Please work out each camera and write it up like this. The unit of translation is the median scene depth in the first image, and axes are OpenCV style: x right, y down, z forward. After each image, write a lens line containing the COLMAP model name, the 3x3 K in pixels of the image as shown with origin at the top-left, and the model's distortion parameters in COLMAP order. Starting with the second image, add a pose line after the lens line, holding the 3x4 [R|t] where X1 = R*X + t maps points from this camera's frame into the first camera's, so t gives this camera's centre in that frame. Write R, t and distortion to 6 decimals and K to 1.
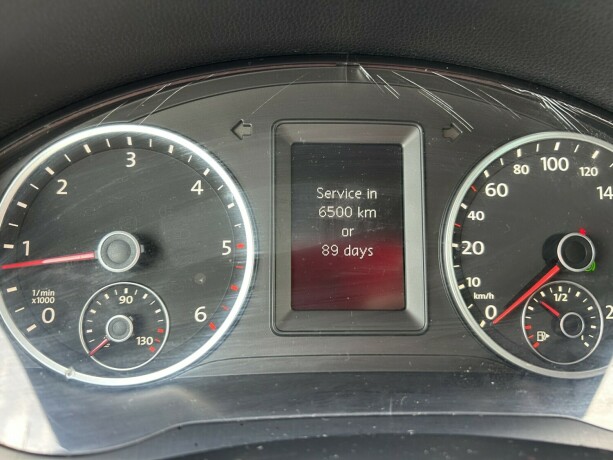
lens RADIAL K [[466.4, 0, 304.4], [0, 466.4, 227.2], [0, 0, 1]] dist [0.013296, -0.034768]
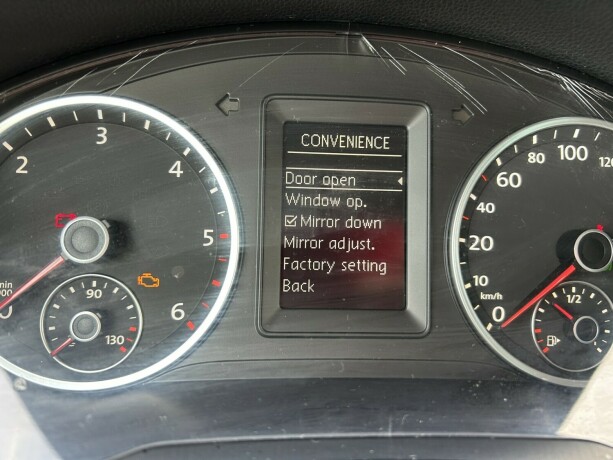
lens RADIAL K [[466.4, 0, 309.0], [0, 466.4, 226.5], [0, 0, 1]] dist [0.013296, -0.034768]
pose [[0.999434, 0.021359, 0.026006, 0.001559], [-0.022219, 0.999201, 0.033224, -0.011254], [-0.025276, -0.033783, 0.999110, 0.104629]]
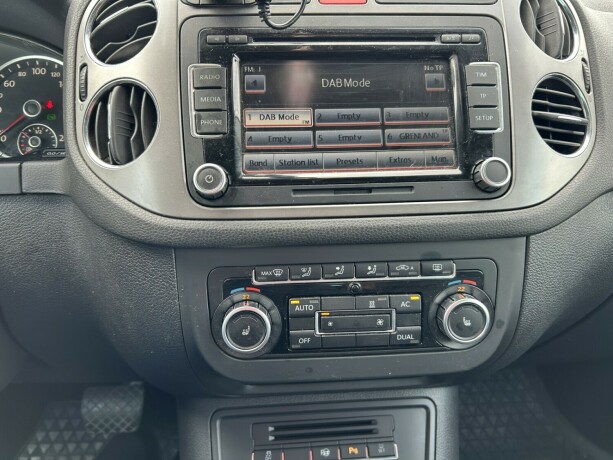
lens RADIAL K [[466.4, 0, 307.7], [0, 466.4, 233.2], [0, 0, 1]] dist [0.013296, -0.034768]
pose [[0.999771, -0.021377, 0.001381, 1.857582], [0.021367, 0.999747, 0.006963, 0.656080], [-0.001529, -0.006932, 0.999975, -1.214433]]
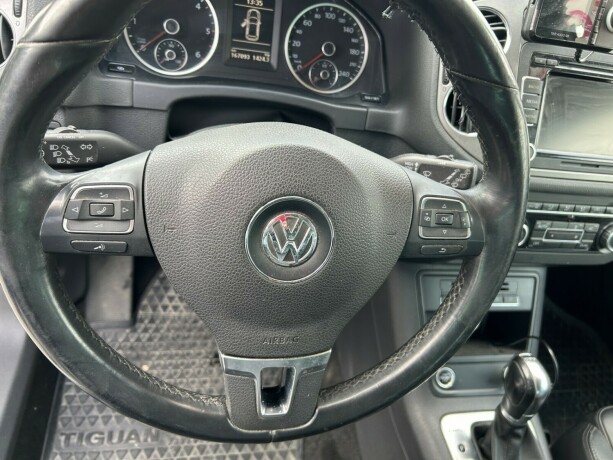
lens RADIAL K [[466.4, 0, 297.7], [0, 466.4, 226.7], [0, 0, 1]] dist [0.013296, -0.034768]
pose [[0.983991, 0.067578, 0.164911, -0.023506], [-0.113973, 0.949983, 0.290761, 0.283347], [-0.137014, -0.304901, 0.942477, -2.070958]]
